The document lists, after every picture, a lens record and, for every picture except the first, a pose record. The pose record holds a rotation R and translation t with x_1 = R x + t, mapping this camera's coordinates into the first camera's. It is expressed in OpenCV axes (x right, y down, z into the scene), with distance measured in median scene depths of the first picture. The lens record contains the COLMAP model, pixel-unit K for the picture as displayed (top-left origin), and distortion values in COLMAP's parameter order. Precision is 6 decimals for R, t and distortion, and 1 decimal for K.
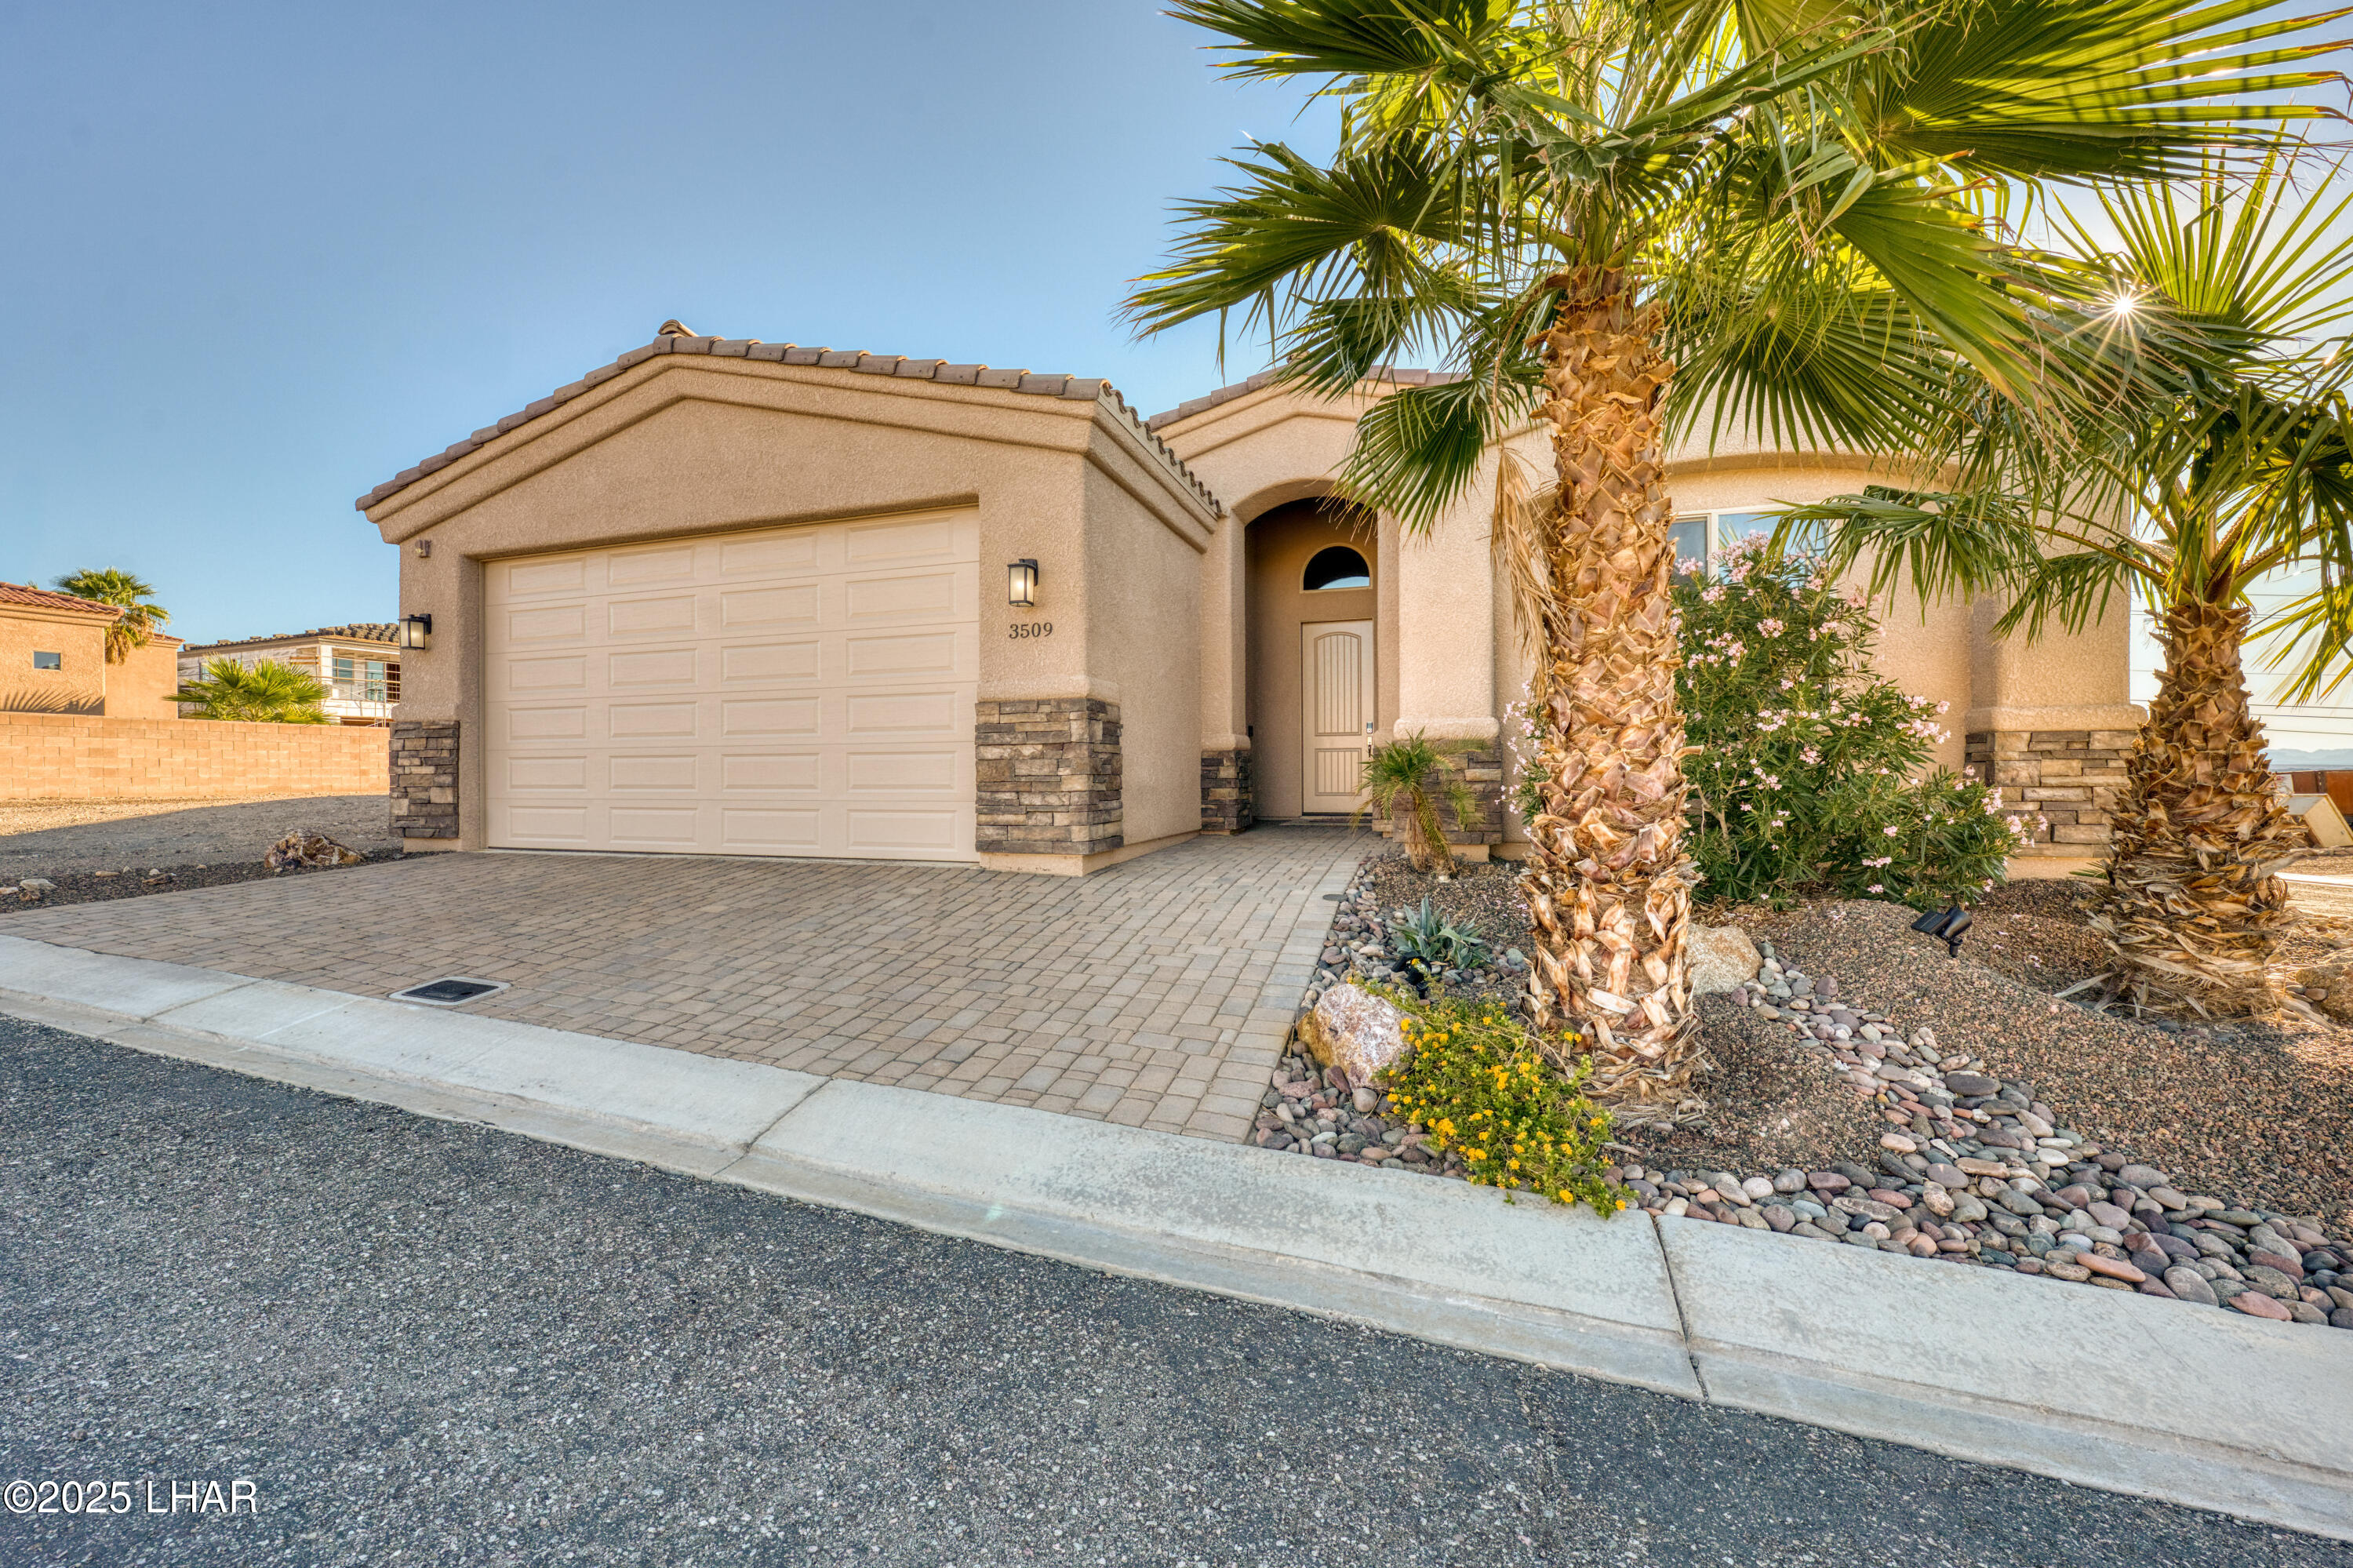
lens RADIAL K [[862.7, 0, 1165.6], [0, 862.7, 782.3], [0, 0, 1]] dist [-0.005378, 0.001032]
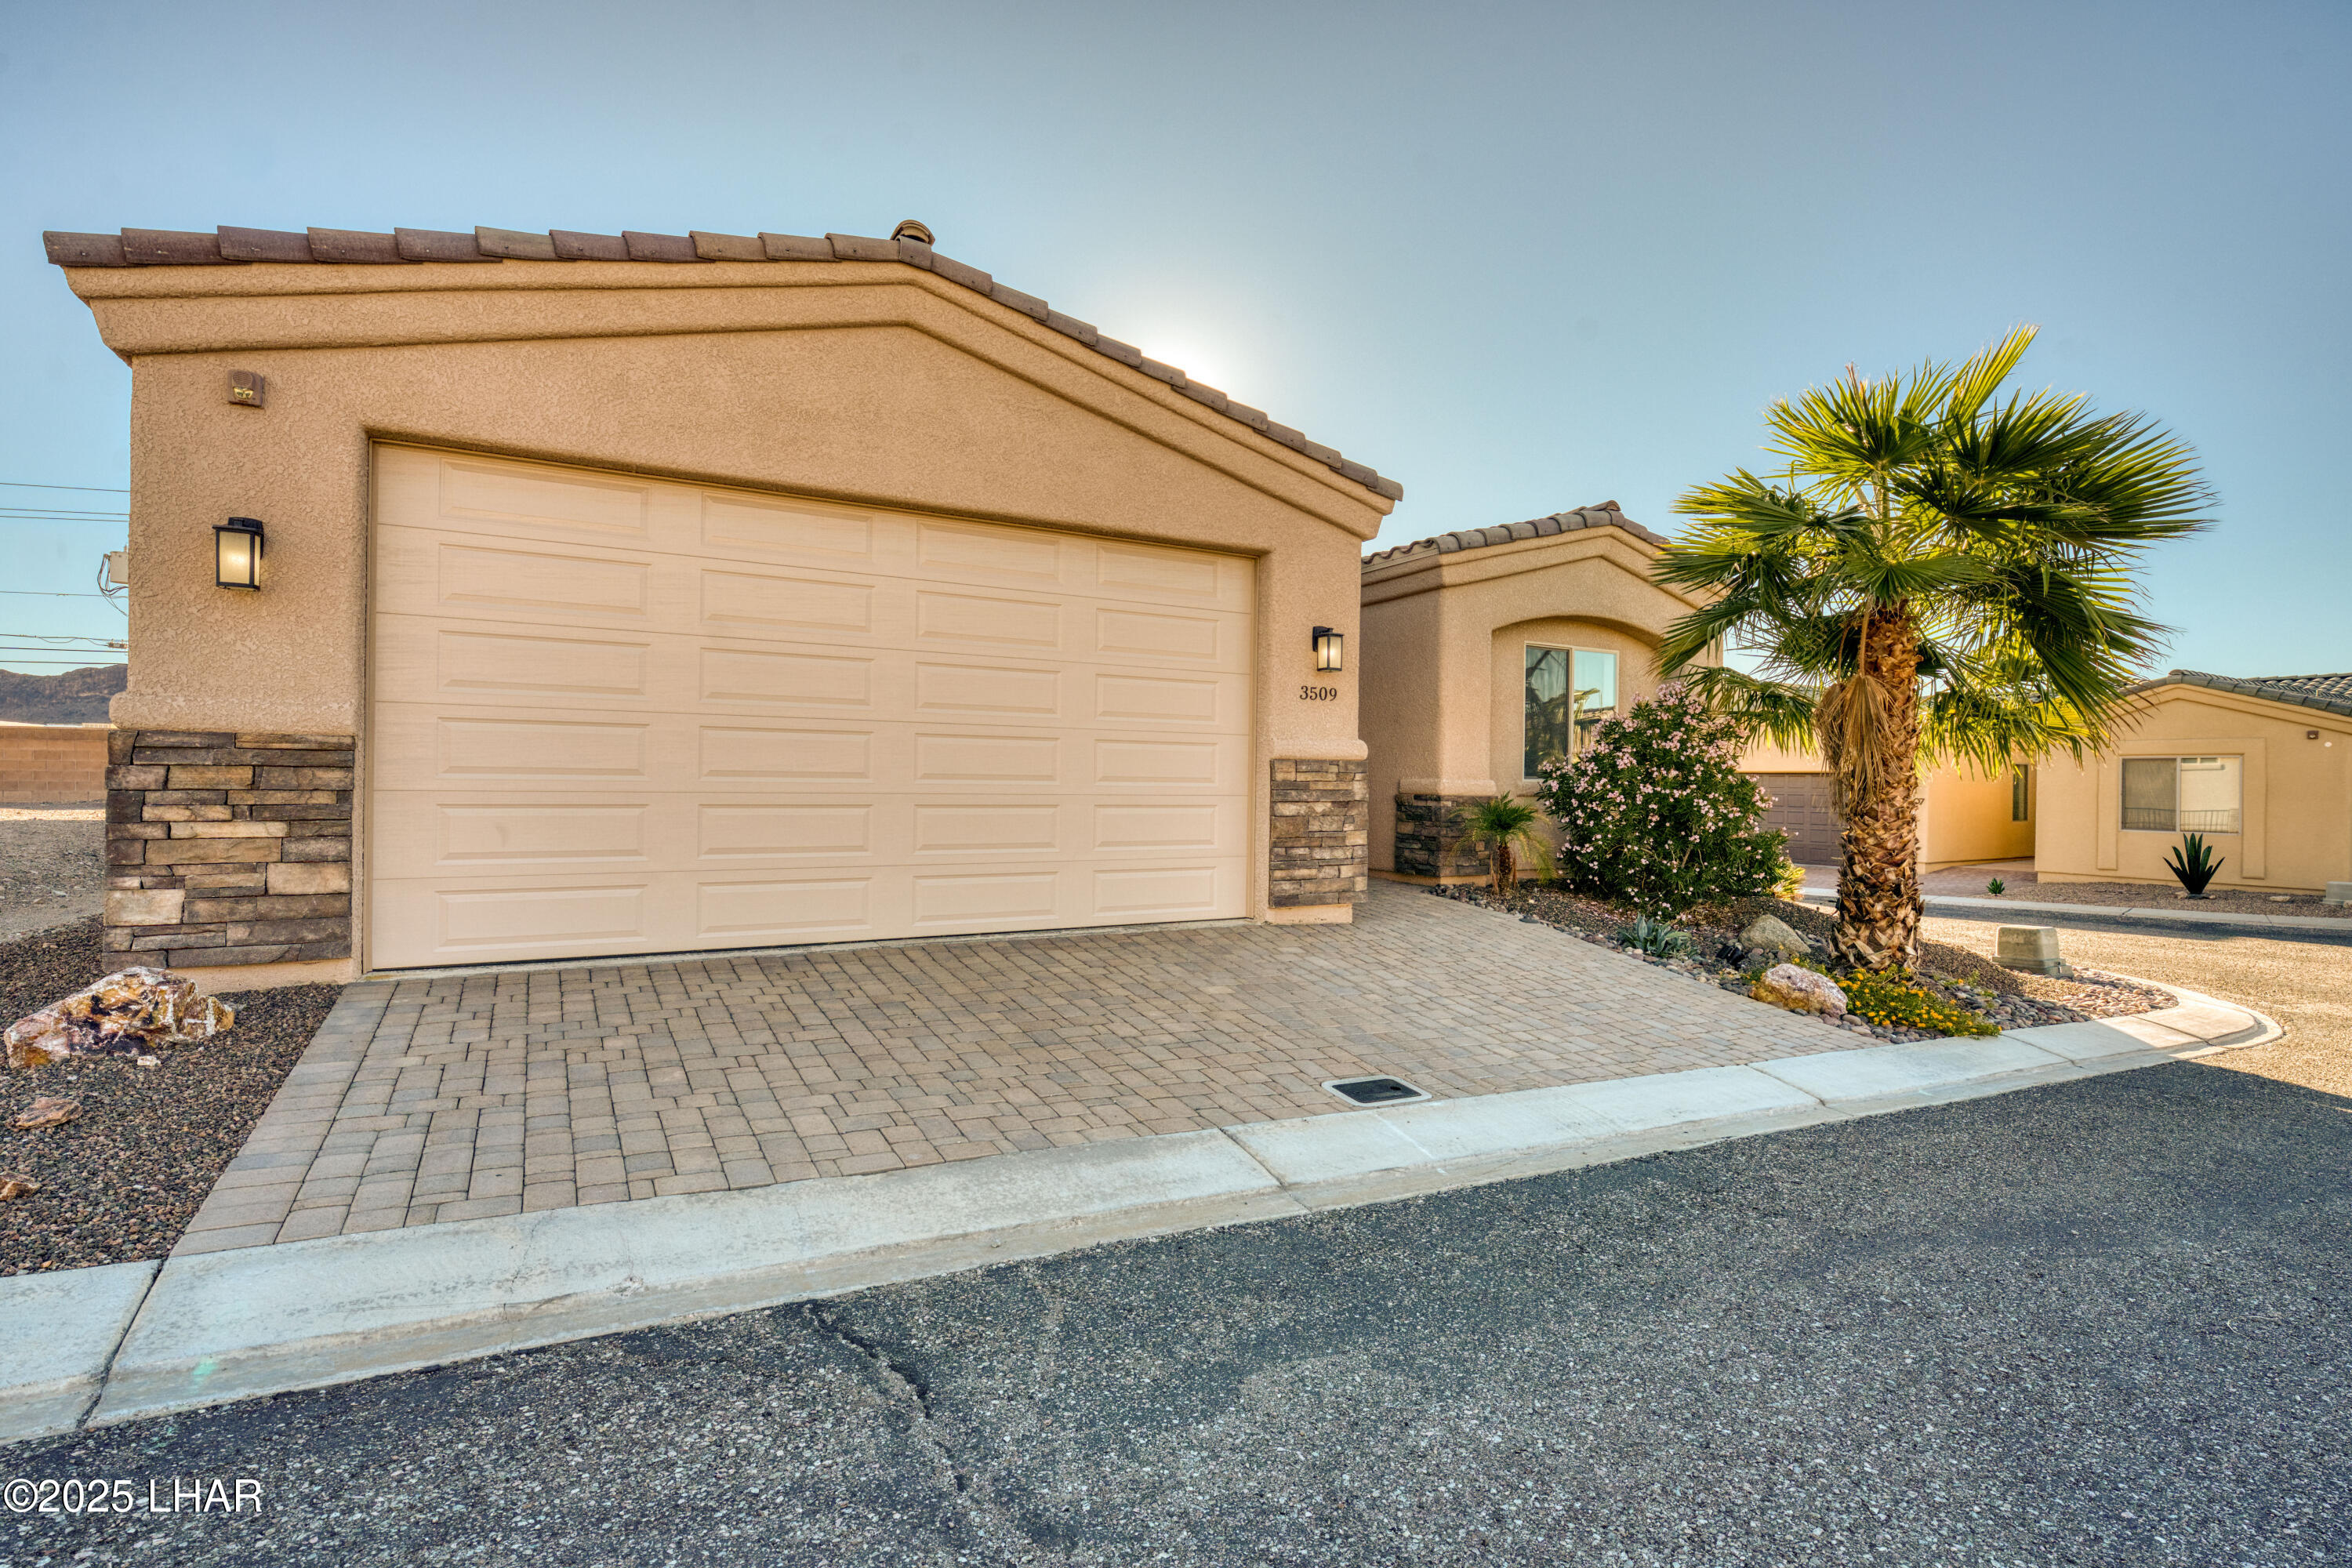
lens RADIAL K [[1035.6, 0, 1171.0], [0, 1035.6, 785.1], [0, 0, 1]] dist [-0.003066, 0.003450]
pose [[0.694448, 0.011263, 0.719455, -1.190012], [-0.010798, 0.999928, -0.005232, -0.055626], [-0.719462, -0.004135, 0.694519, 0.247599]]
